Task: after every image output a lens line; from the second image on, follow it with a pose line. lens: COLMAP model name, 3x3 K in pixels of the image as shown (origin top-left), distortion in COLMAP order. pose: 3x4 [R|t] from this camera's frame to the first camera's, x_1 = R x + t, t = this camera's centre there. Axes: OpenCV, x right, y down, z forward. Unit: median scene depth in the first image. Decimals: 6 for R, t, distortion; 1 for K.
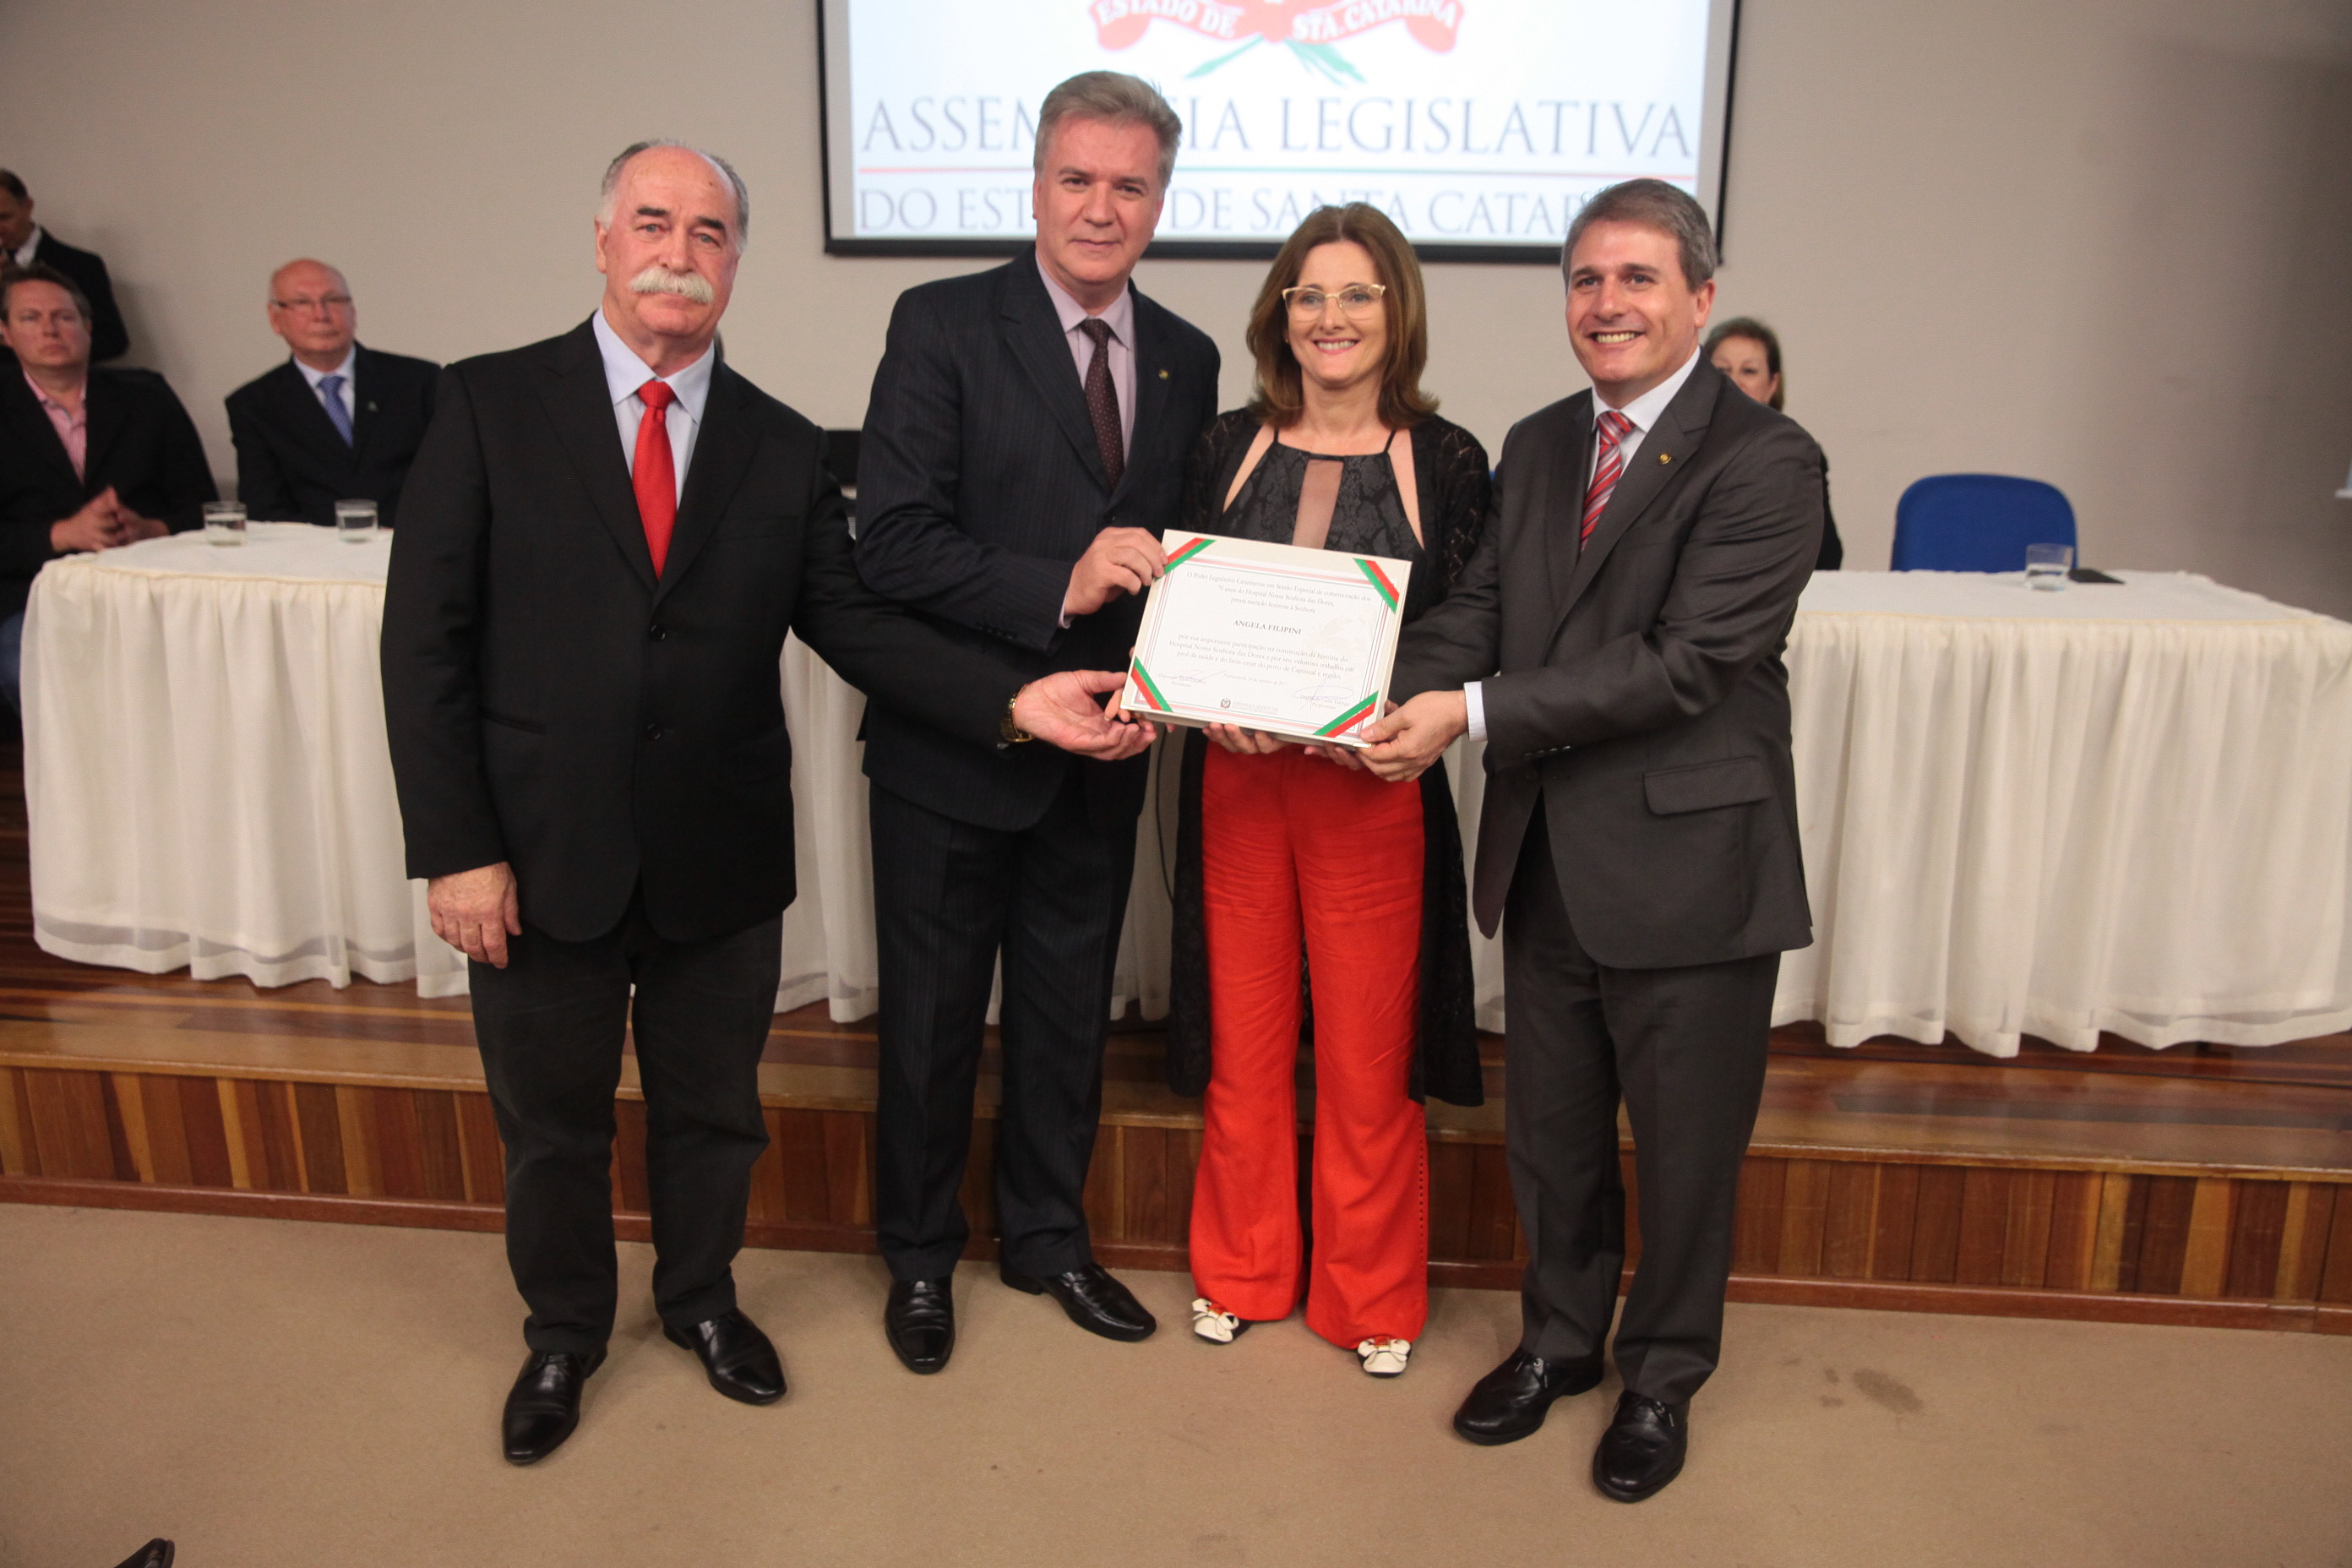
lens RADIAL K [[1839.1, 0, 1179.3], [0, 1839.1, 783.5], [0, 0, 1]] dist [-0.076614, 0.096365]
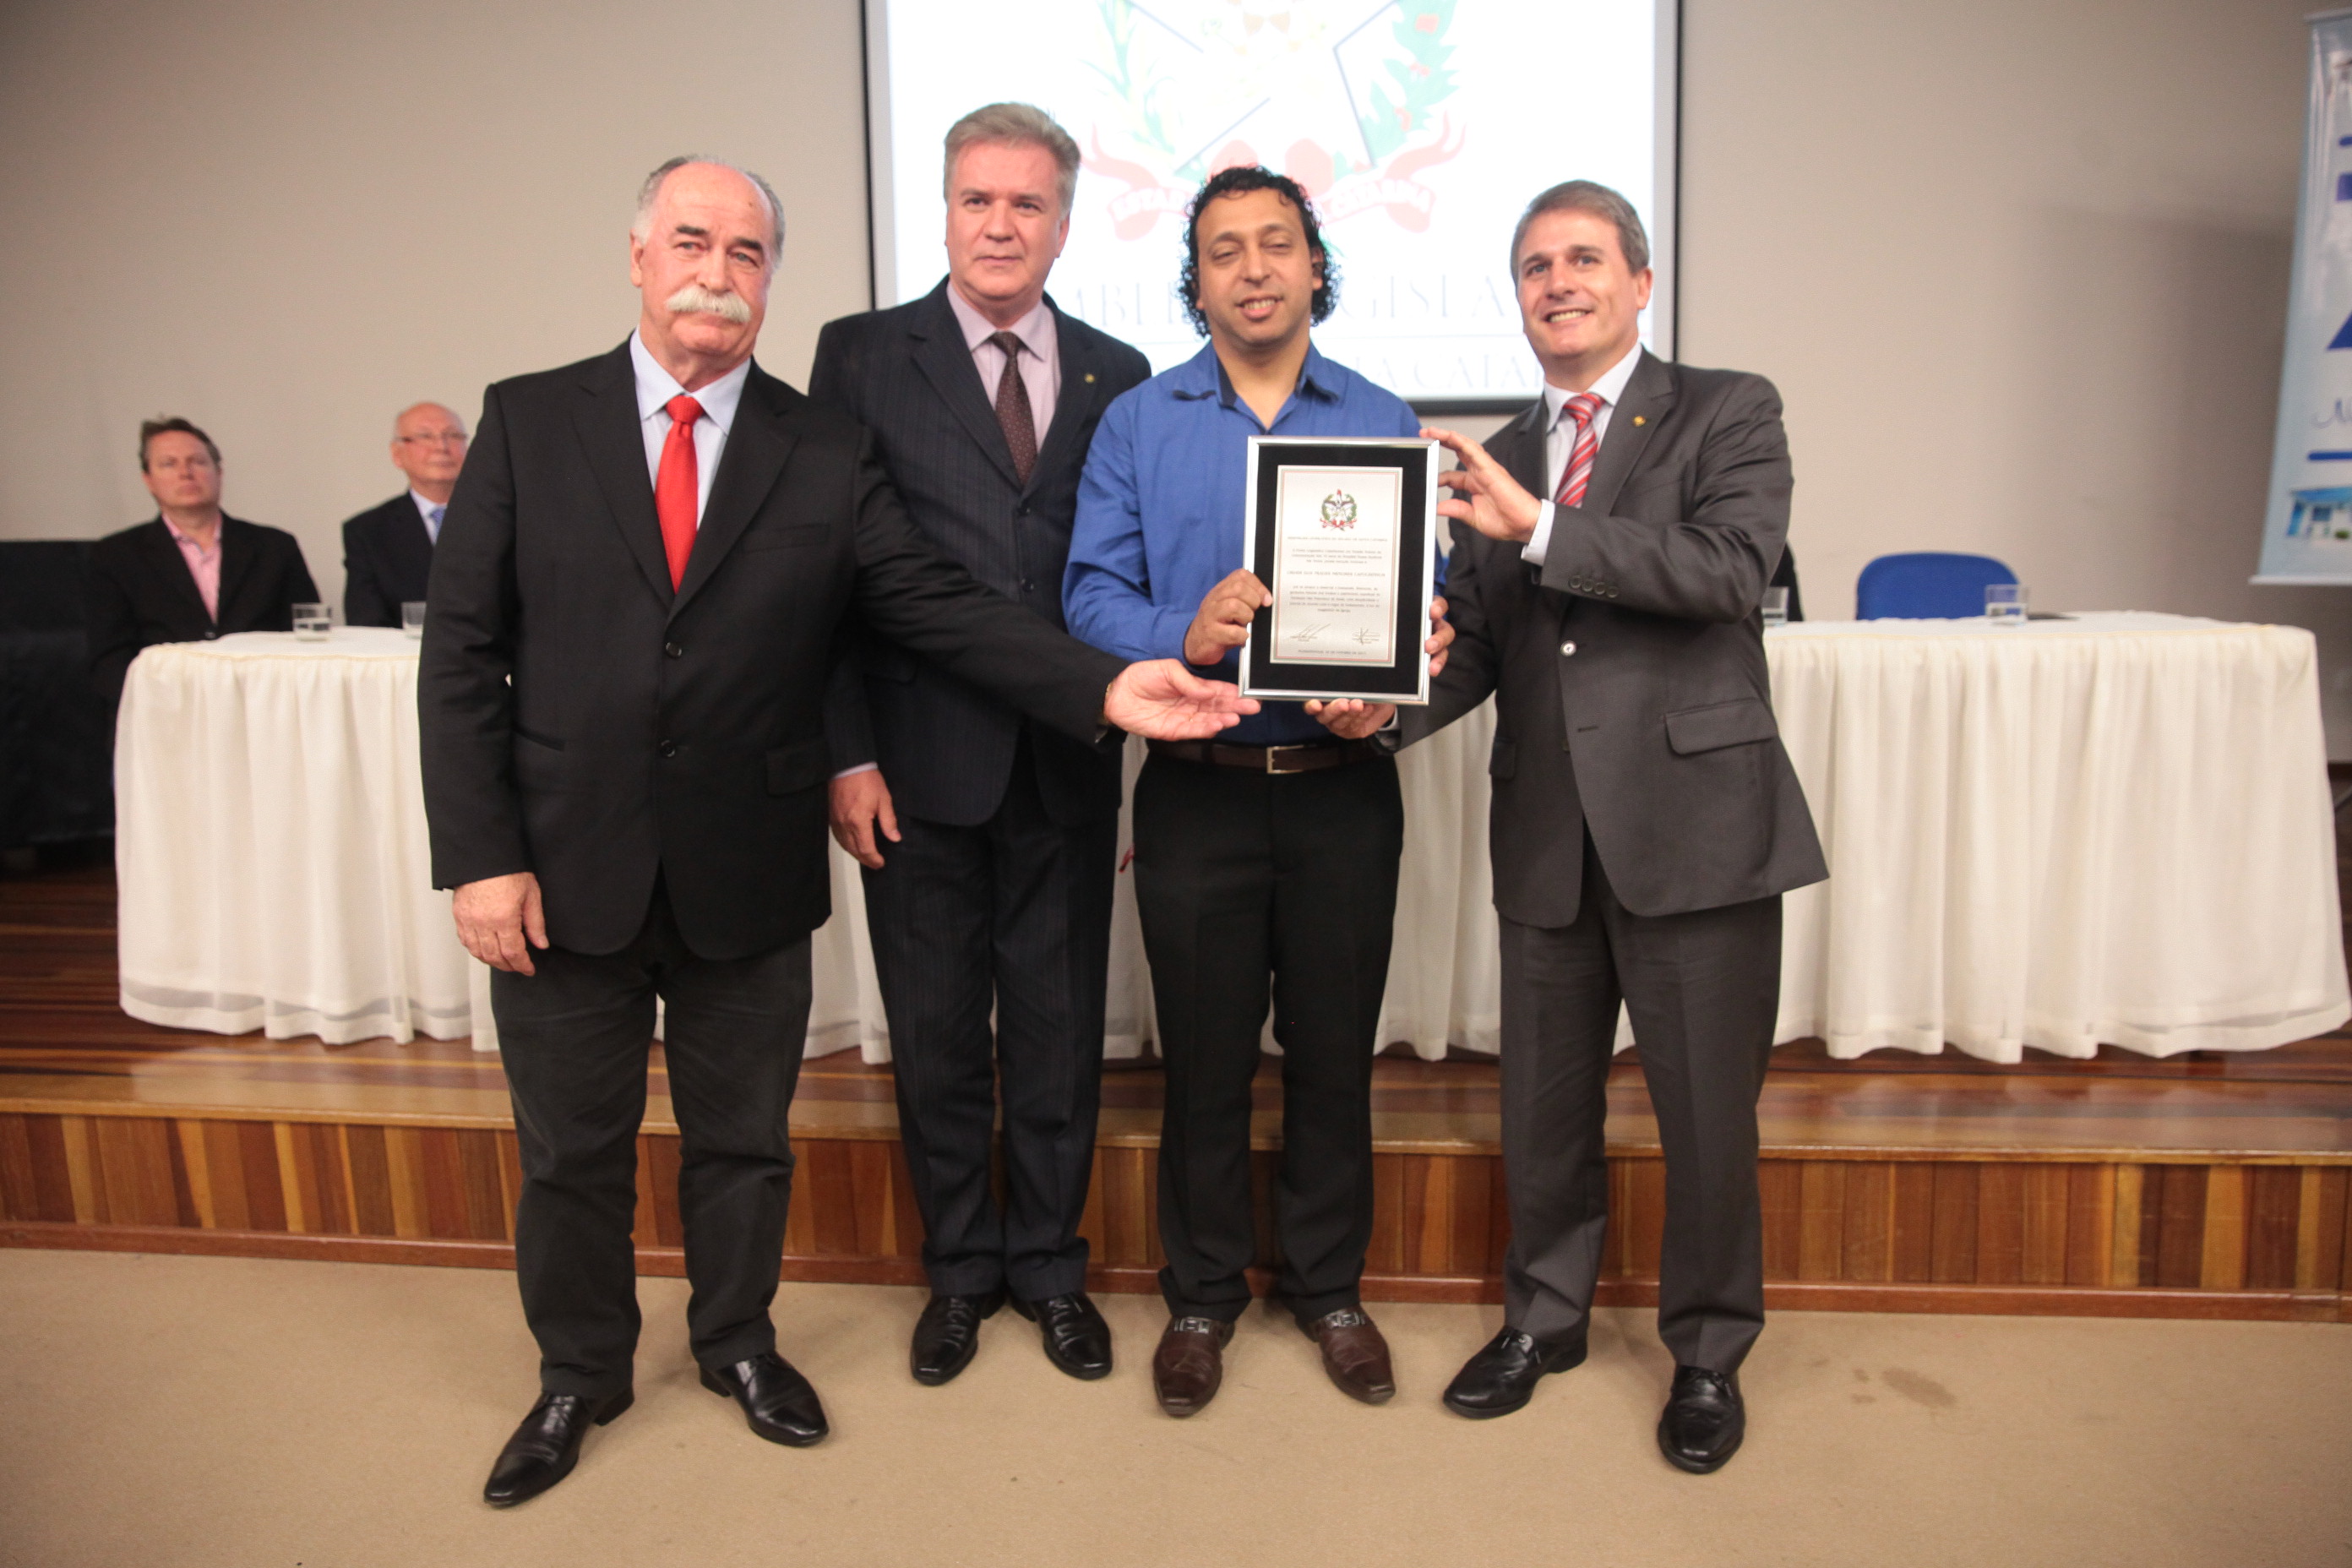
lens RADIAL K [[1622.6, 0, 1181.7], [0, 1622.6, 783.2], [0, 0, 1]] dist [-0.096219, 0.076137]
pose [[0.999439, -0.027710, -0.018799, 0.012224], [0.025504, 0.993730, -0.108860, 0.079397], [0.021697, 0.108320, 0.993879, 0.085475]]
